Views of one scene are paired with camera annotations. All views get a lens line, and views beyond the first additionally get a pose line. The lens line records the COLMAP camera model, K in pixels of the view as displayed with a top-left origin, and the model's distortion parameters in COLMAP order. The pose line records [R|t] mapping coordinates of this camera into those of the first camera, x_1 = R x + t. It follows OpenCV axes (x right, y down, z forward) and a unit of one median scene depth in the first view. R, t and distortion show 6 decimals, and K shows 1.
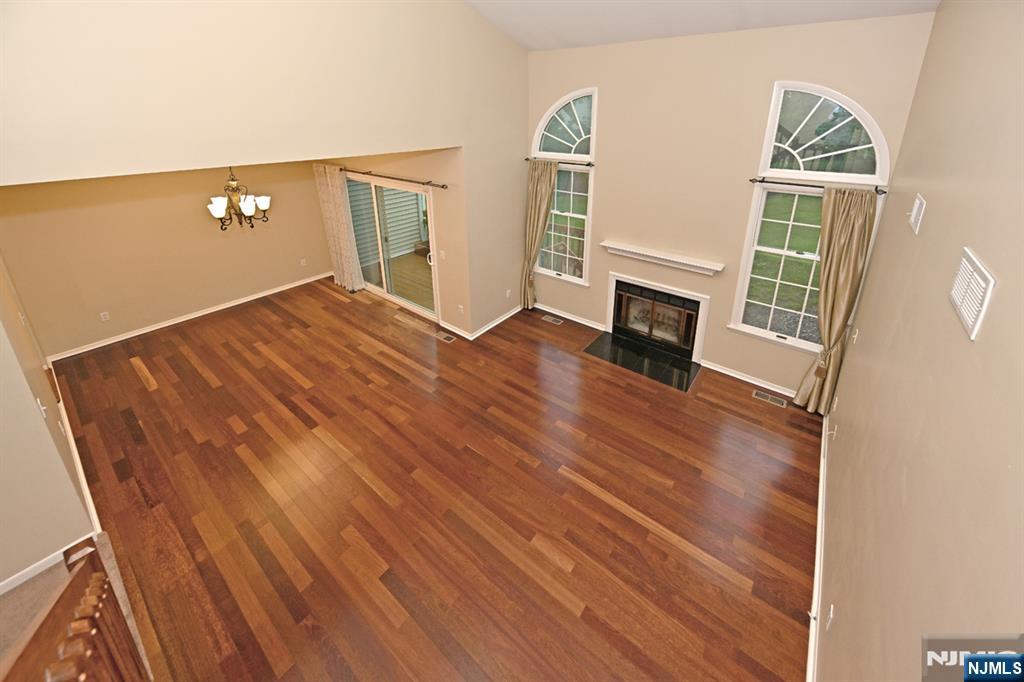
lens RADIAL K [[334.1, 0, 513.8], [0, 334.1, 374.6], [0, 0, 1]] dist [-0.000952, -0.000118]
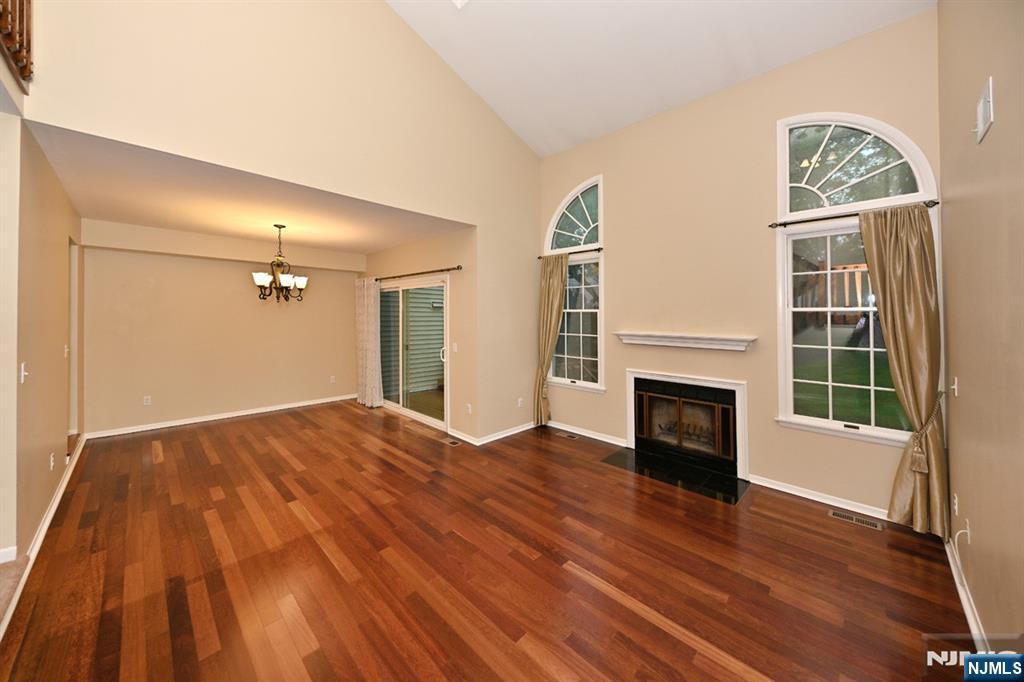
lens RADIAL K [[346.0, 0, 491.1], [0, 346.0, 433.9], [0, 0, 1]] dist [0.007888, -0.004326]
pose [[0.989704, 0.044433, -0.136061, 0.058268], [-0.086521, 0.942980, -0.321407, 0.247160], [0.114022, 0.329869, 0.937115, 0.124050]]
